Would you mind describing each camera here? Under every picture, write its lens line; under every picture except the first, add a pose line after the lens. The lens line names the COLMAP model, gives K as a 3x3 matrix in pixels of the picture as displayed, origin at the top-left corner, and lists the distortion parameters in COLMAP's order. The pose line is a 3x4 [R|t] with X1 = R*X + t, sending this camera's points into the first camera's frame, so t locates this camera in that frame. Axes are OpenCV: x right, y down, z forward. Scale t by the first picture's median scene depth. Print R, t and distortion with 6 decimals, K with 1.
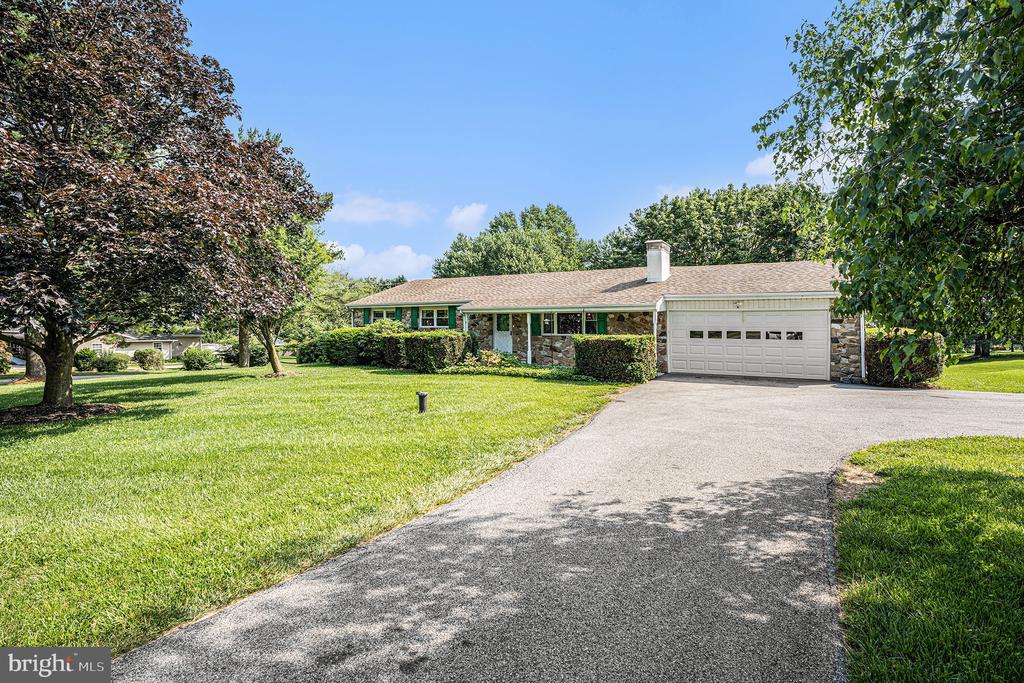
lens RADIAL K [[479.0, 0, 508.1], [0, 479.0, 338.7], [0, 0, 1]] dist [-0.055954, 0.012300]
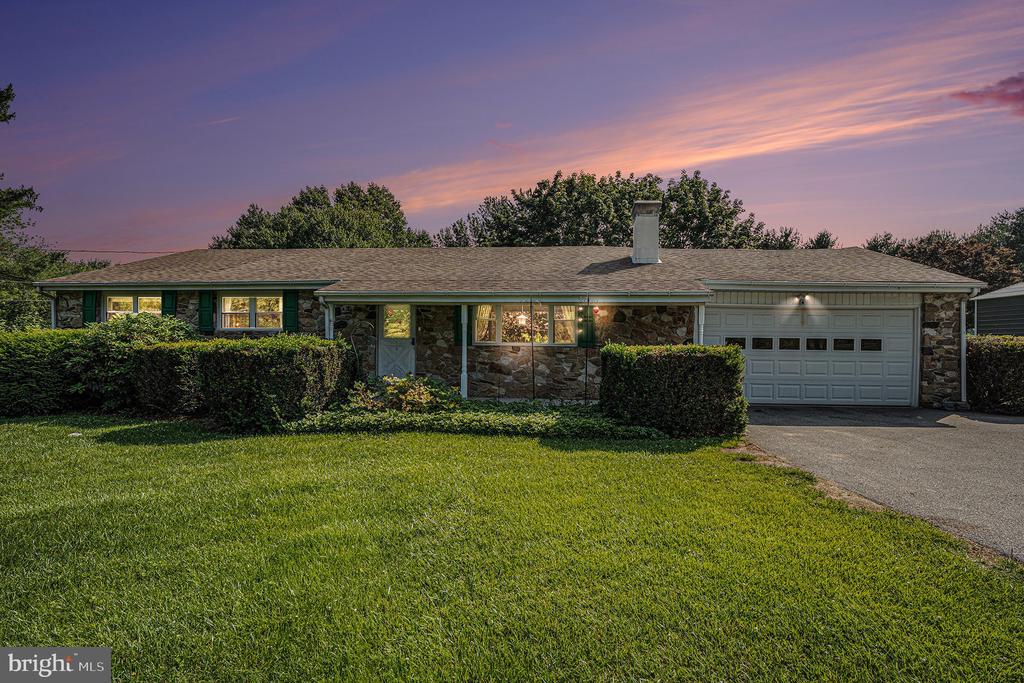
lens RADIAL K [[479.0, 0, 519.9], [0, 479.0, 342.2], [0, 0, 1]] dist [-0.055954, 0.012300]
pose [[0.897249, -0.001497, 0.441522, -0.139706], [0.005247, 0.999960, -0.007272, -0.006515], [-0.441493, 0.008842, 0.897221, 0.484401]]
